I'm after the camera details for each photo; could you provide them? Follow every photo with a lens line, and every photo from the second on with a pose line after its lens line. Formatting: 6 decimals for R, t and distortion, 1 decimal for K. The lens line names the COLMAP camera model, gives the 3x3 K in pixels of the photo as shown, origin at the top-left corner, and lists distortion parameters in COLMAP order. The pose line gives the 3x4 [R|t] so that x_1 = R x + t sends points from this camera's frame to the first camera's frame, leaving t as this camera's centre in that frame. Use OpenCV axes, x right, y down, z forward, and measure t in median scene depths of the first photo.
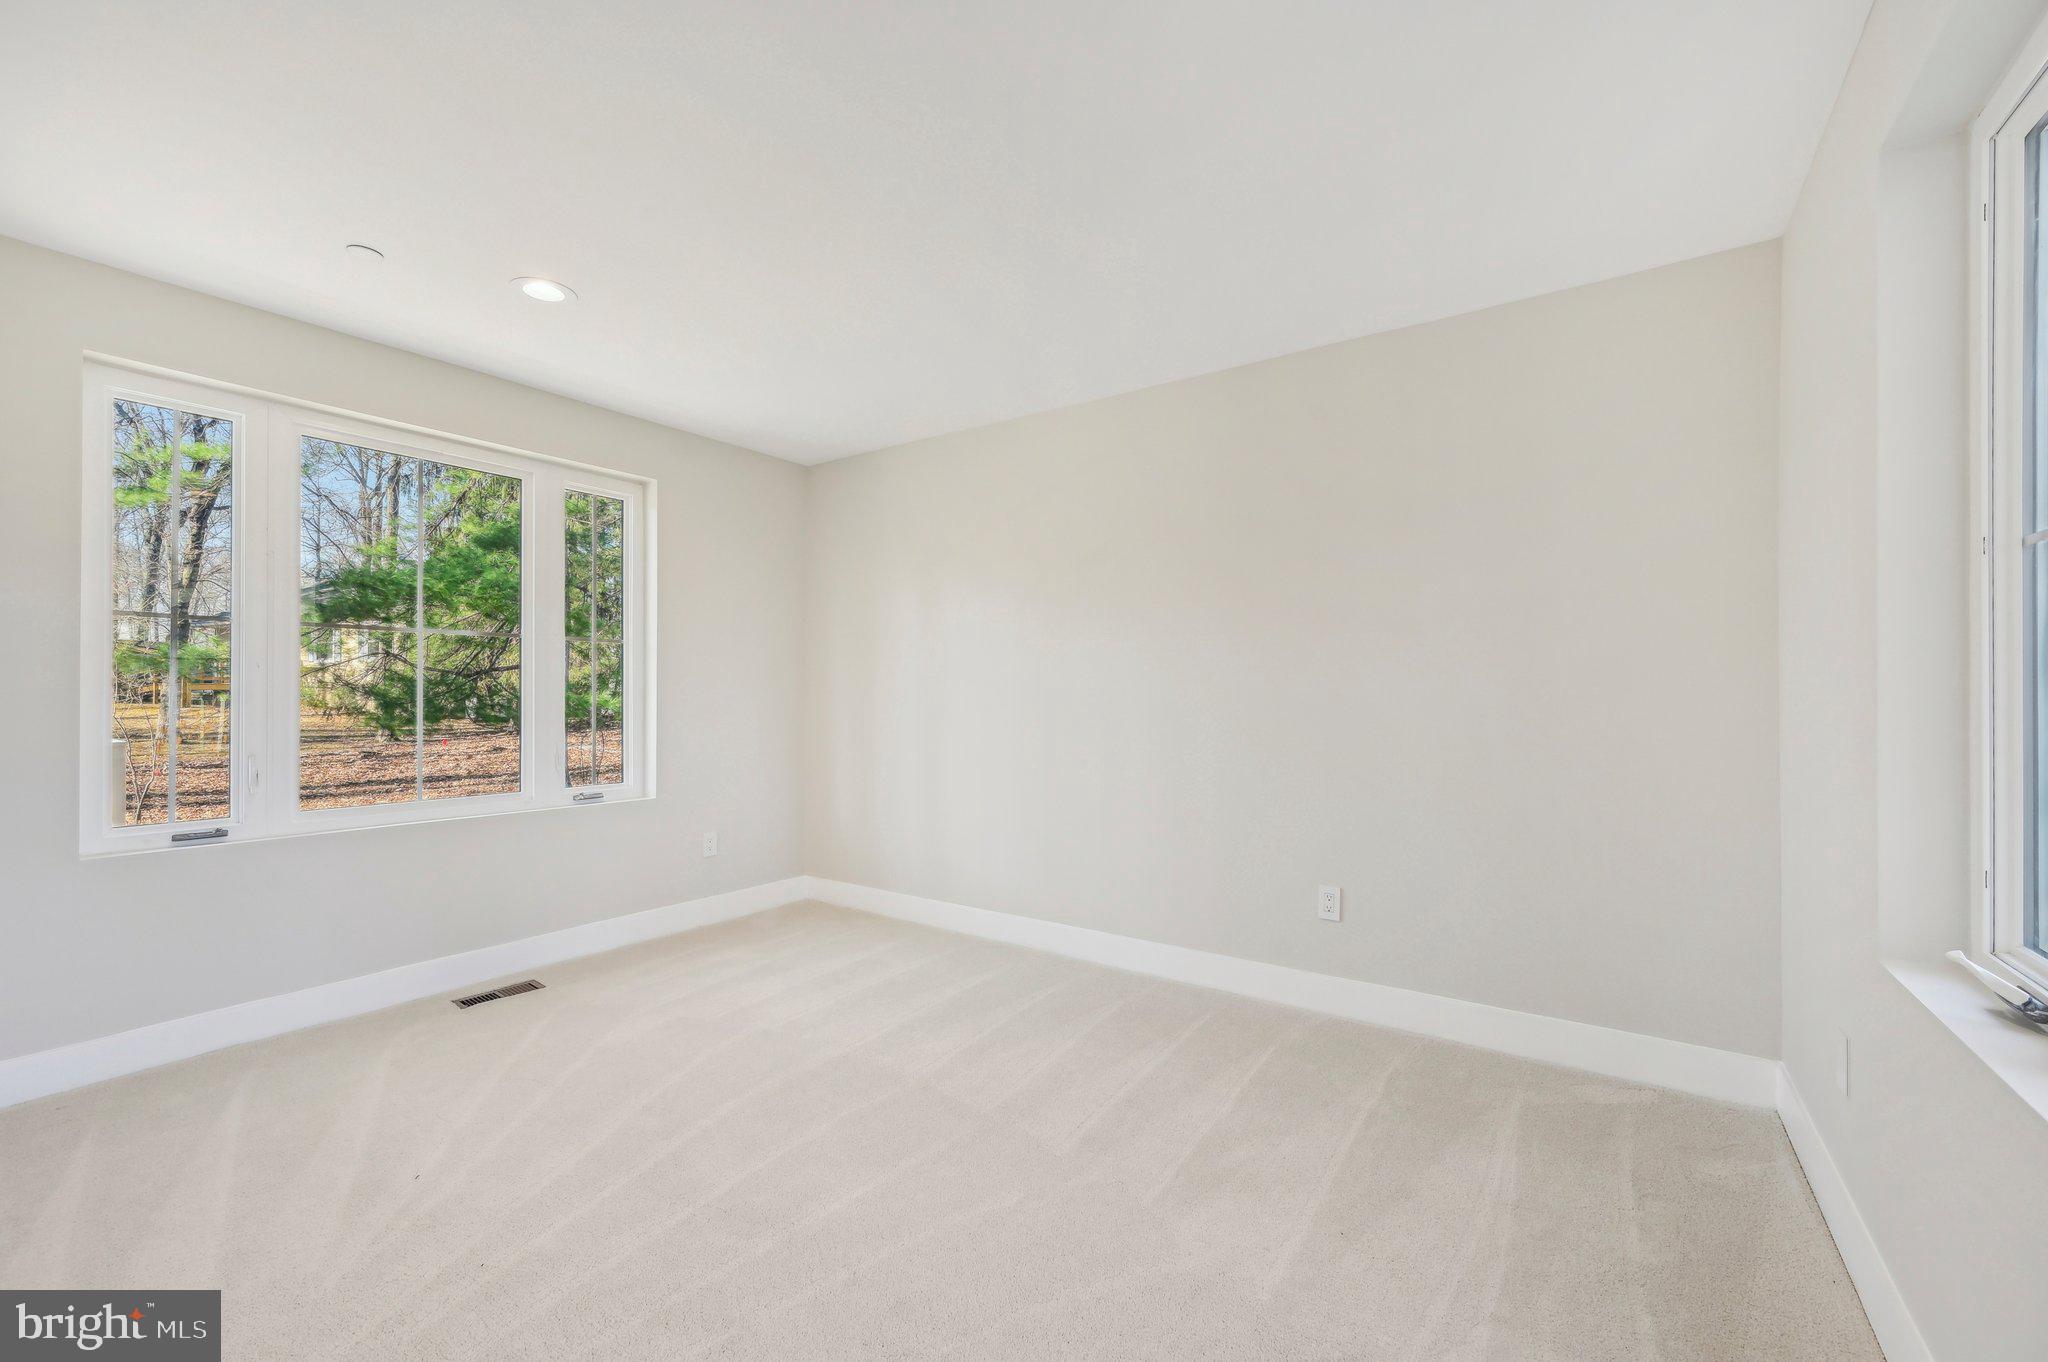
lens RADIAL K [[818.4, 0, 1029.9], [0, 818.4, 694.9], [0, 0, 1]] dist [-0.000395, -0.000135]
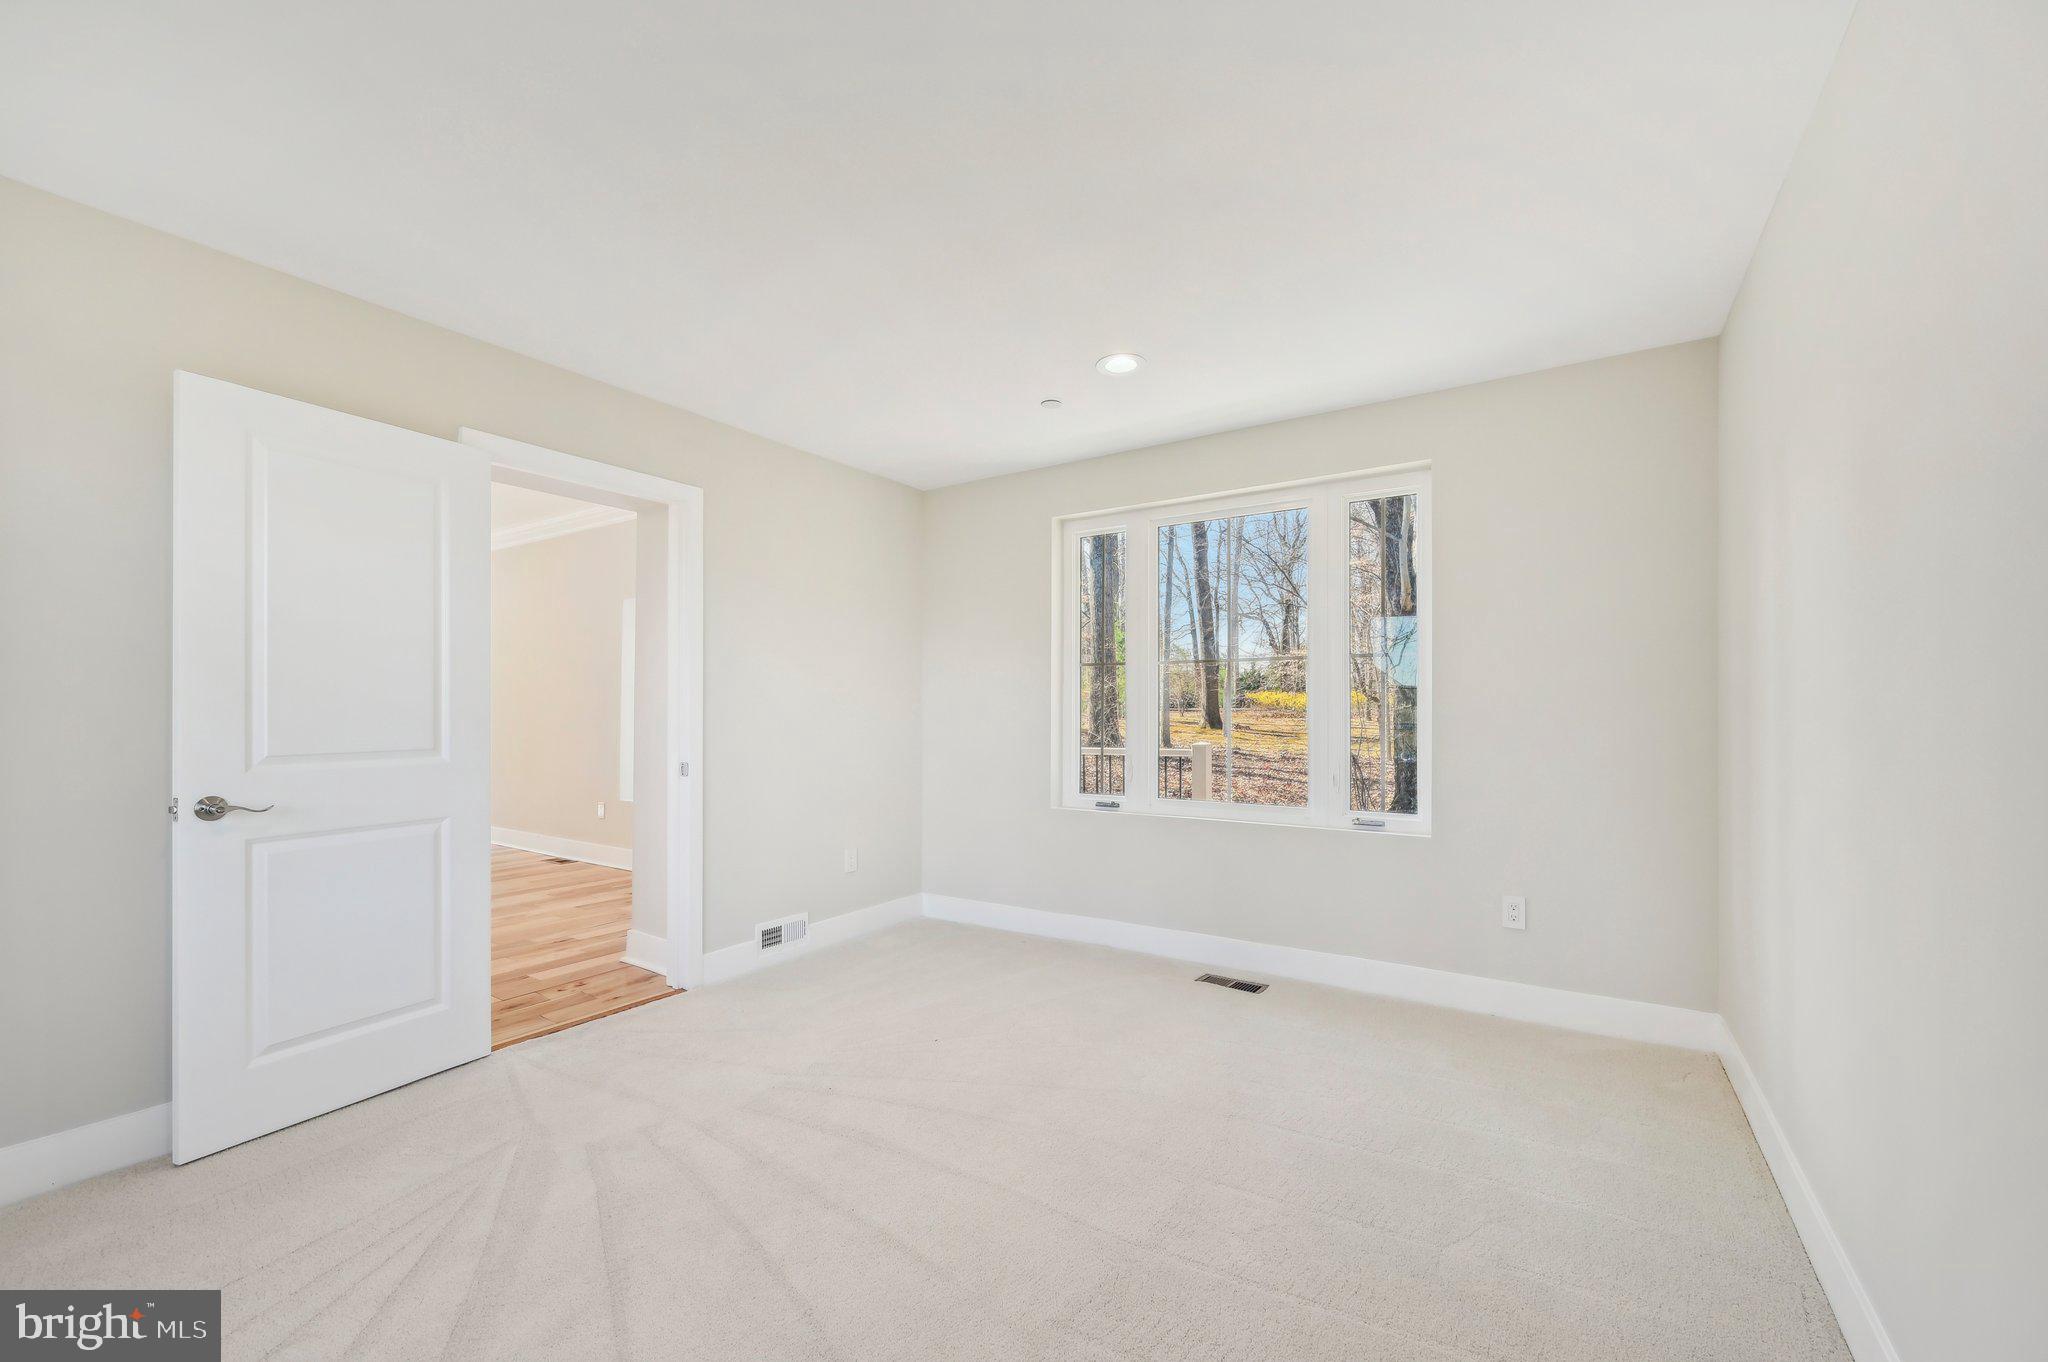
lens RADIAL K [[818.4, 0, 1029.9], [0, 818.4, 694.9], [0, 0, 1]] dist [-0.000395, -0.000135]
pose [[0.022081, -0.024954, -0.999445, 0.451254], [-0.000966, 0.999687, -0.024981, 0.002505], [0.999756, 0.001517, 0.022050, 0.686224]]
